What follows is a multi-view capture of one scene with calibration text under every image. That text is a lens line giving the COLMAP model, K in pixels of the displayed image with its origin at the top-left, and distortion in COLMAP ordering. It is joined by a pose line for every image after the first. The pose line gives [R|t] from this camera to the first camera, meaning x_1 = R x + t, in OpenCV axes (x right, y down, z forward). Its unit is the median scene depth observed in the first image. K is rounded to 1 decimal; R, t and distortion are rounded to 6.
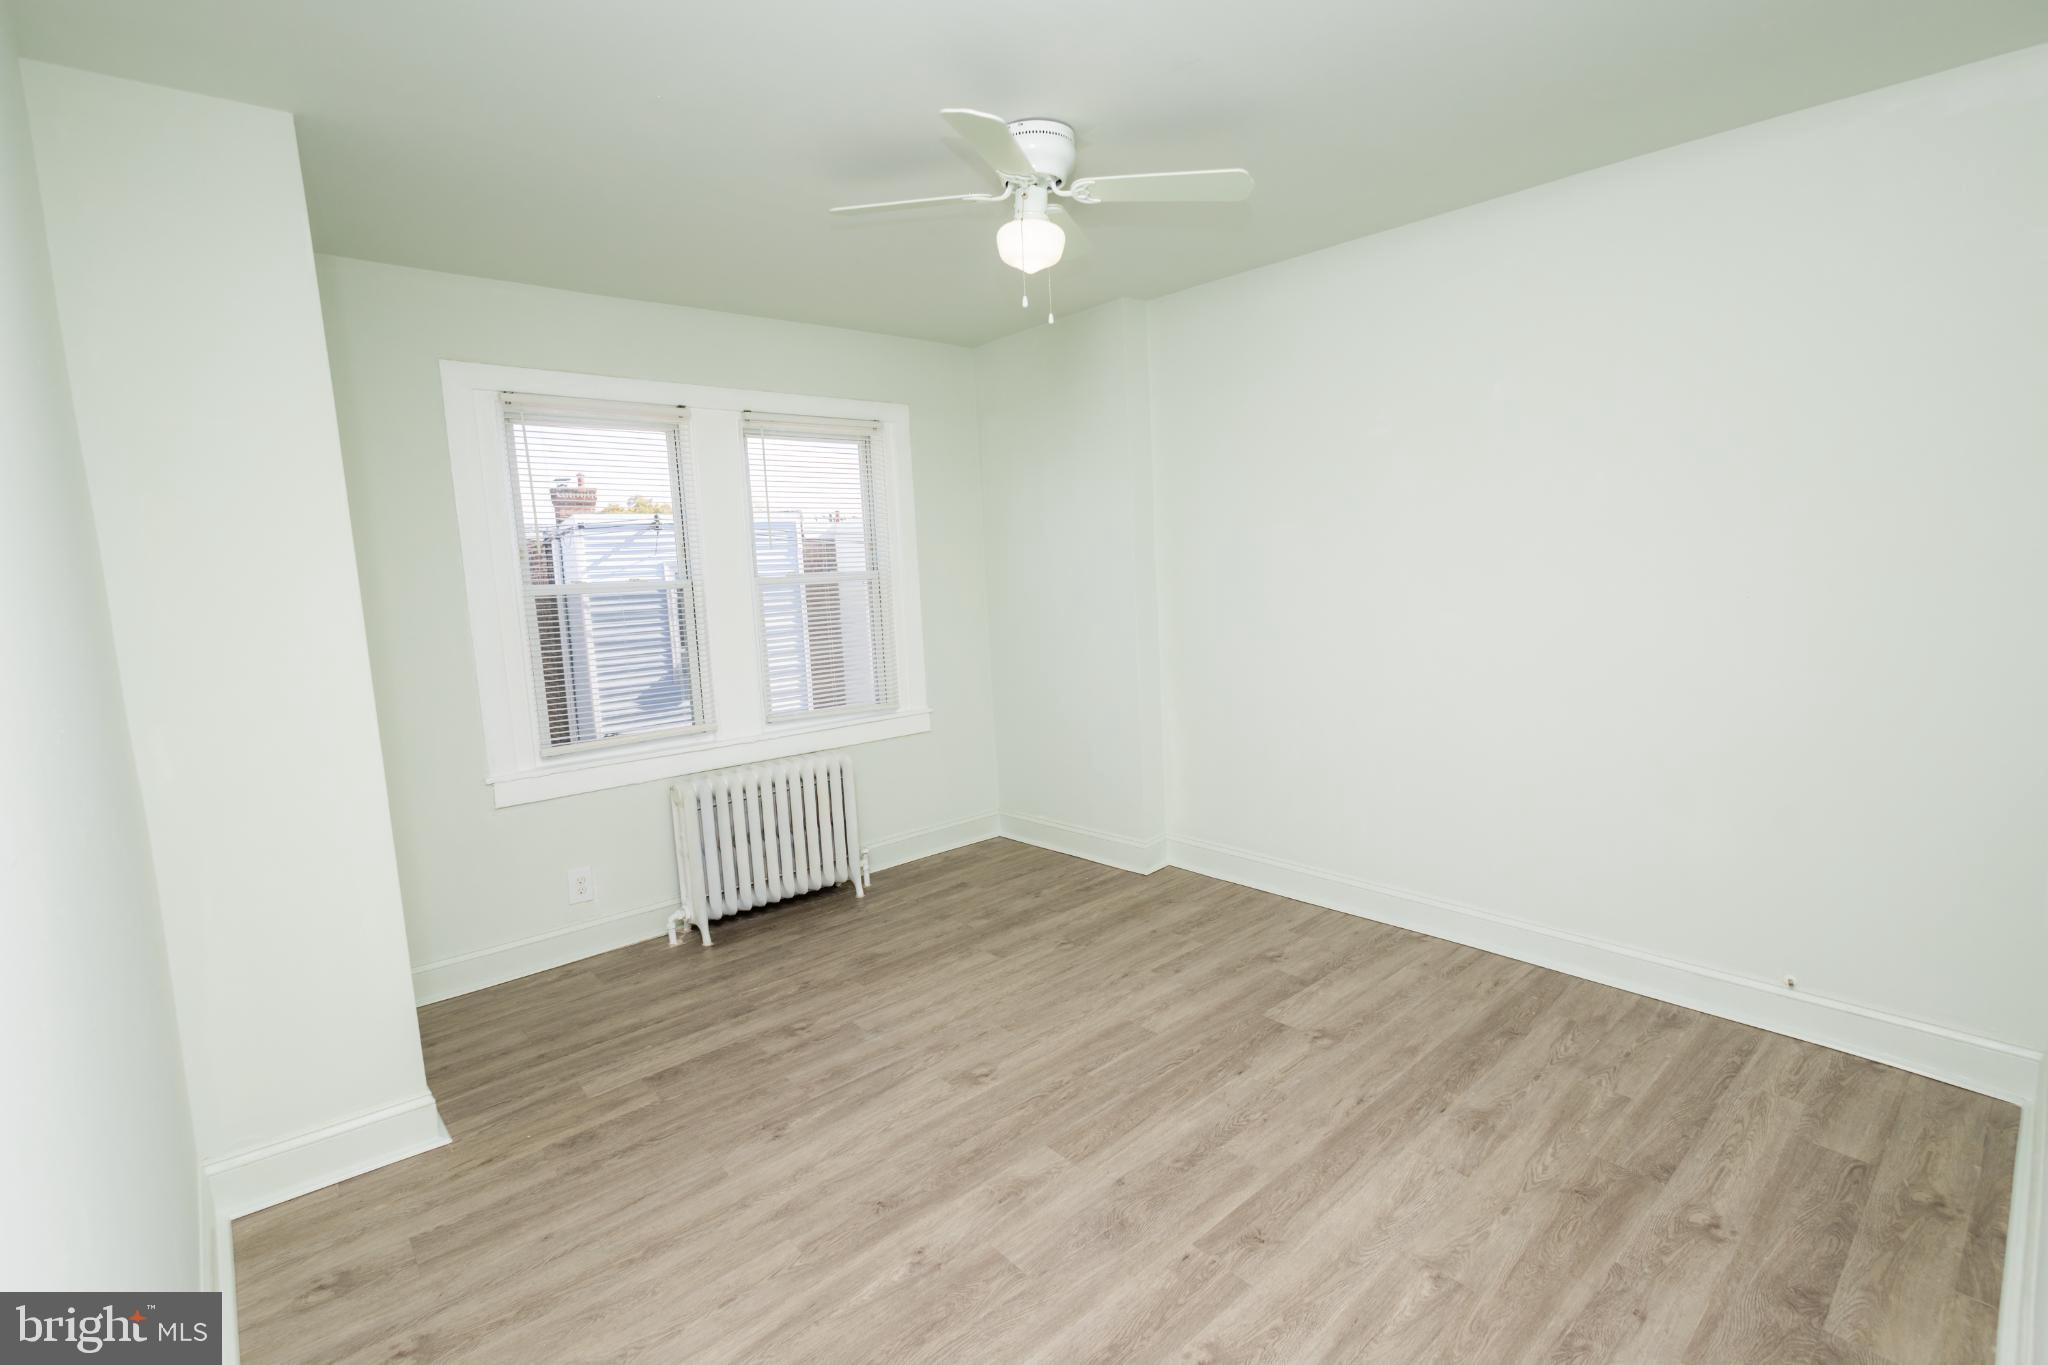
lens RADIAL K [[930.7, 0, 1024.0], [0, 930.7, 682.5], [0, 0, 1]] dist [0.008719, -0.001019]
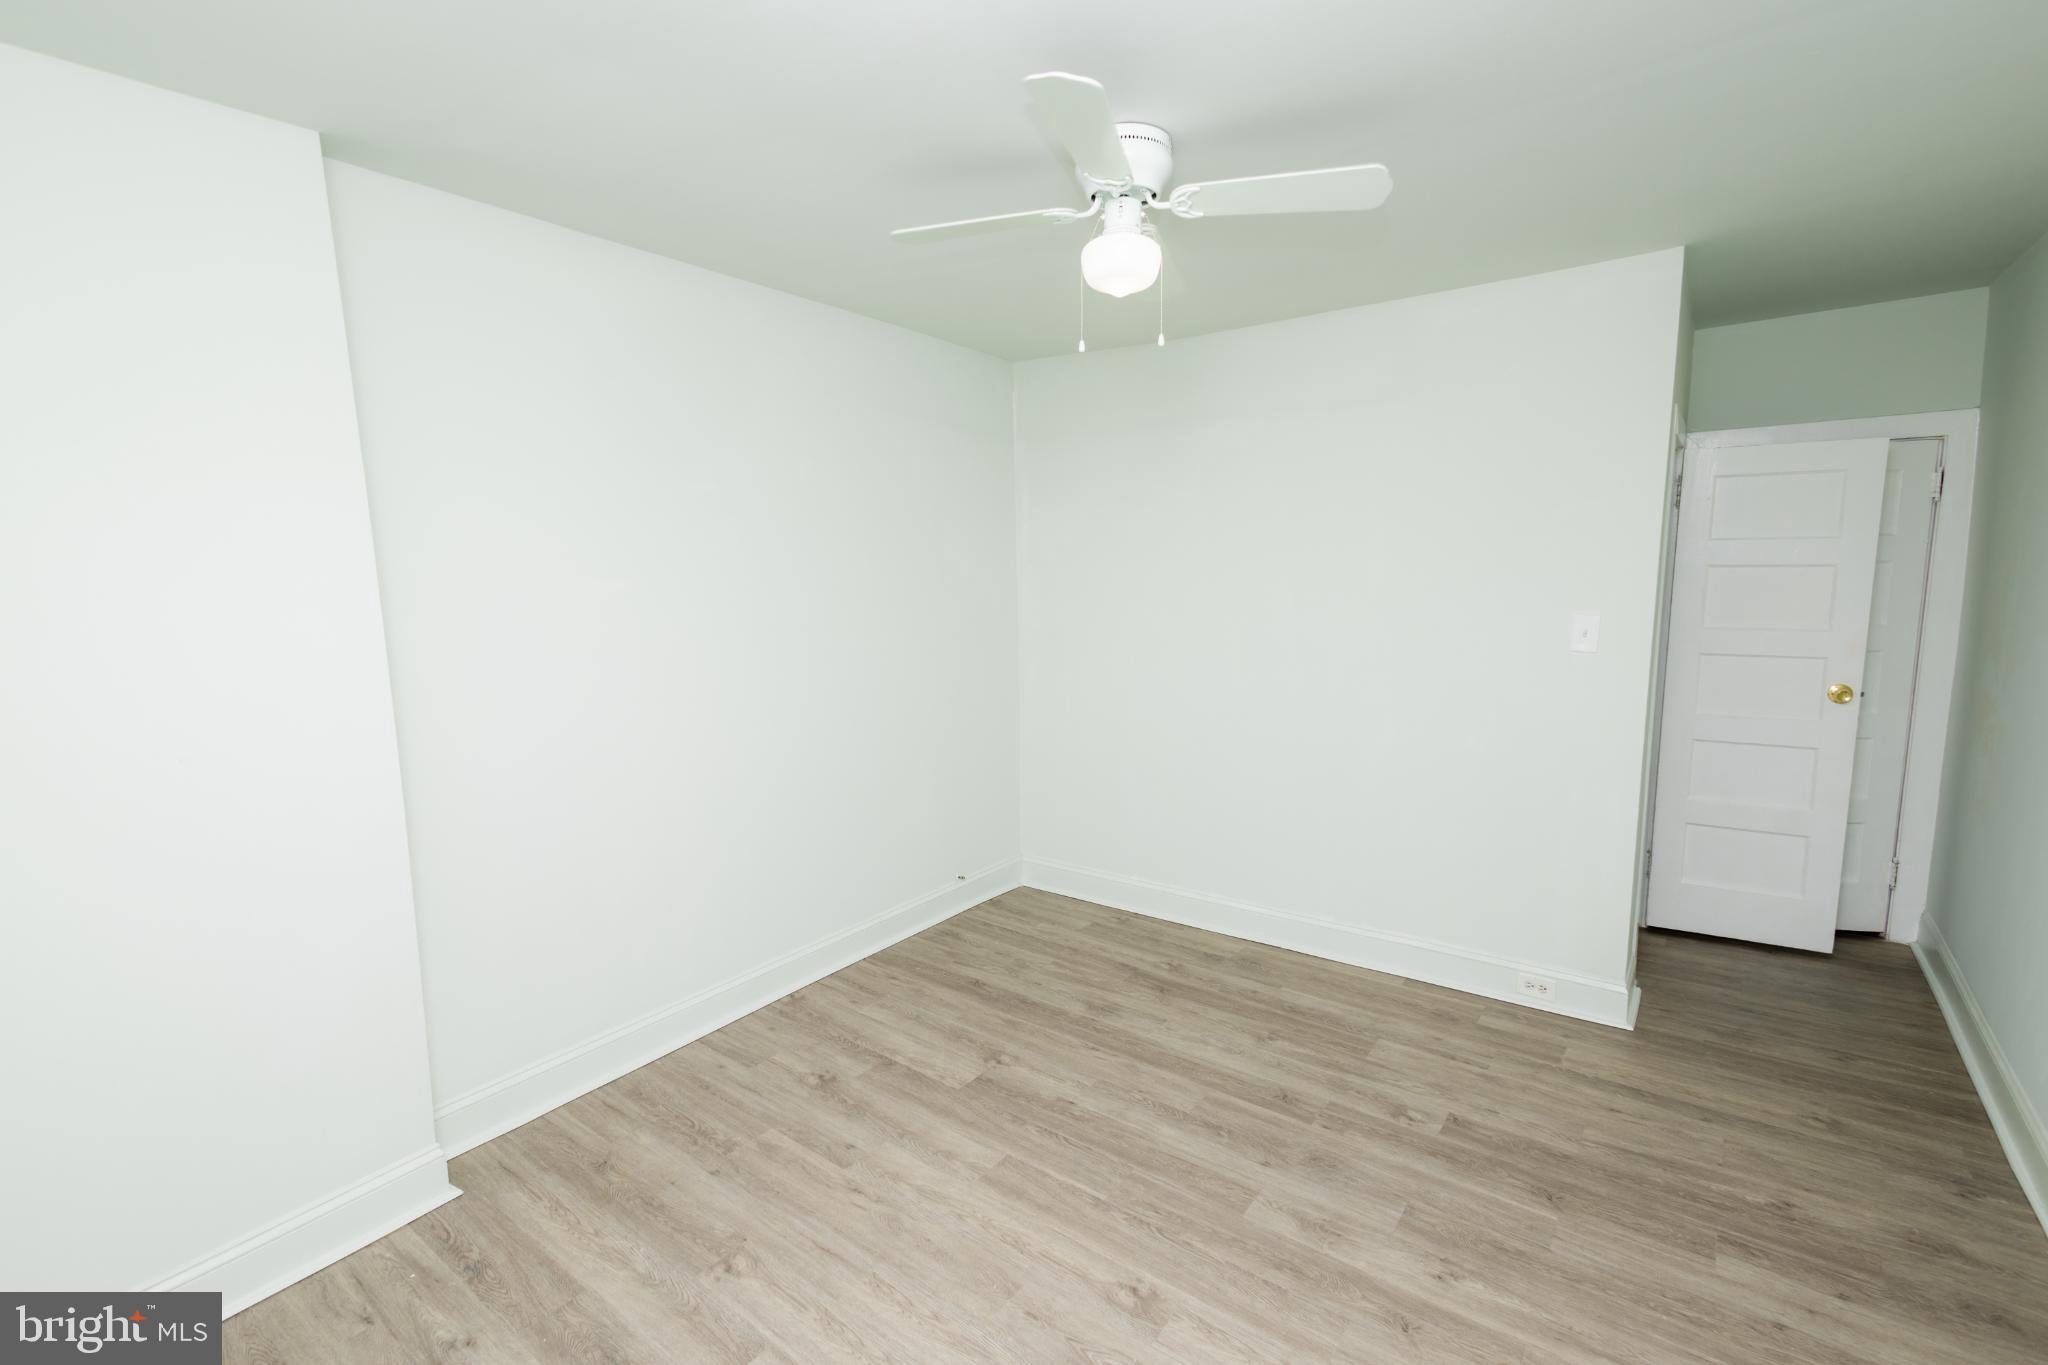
lens RADIAL K [[930.7, 0, 1024.0], [0, 930.7, 682.5], [0, 0, 1]] dist [0.008719, -0.001019]
pose [[-0.204948, -0.085112, 0.975065, -0.752800], [0.147044, 0.982228, 0.116644, -0.183554], [-0.967664, 0.167284, -0.188790, 1.175317]]
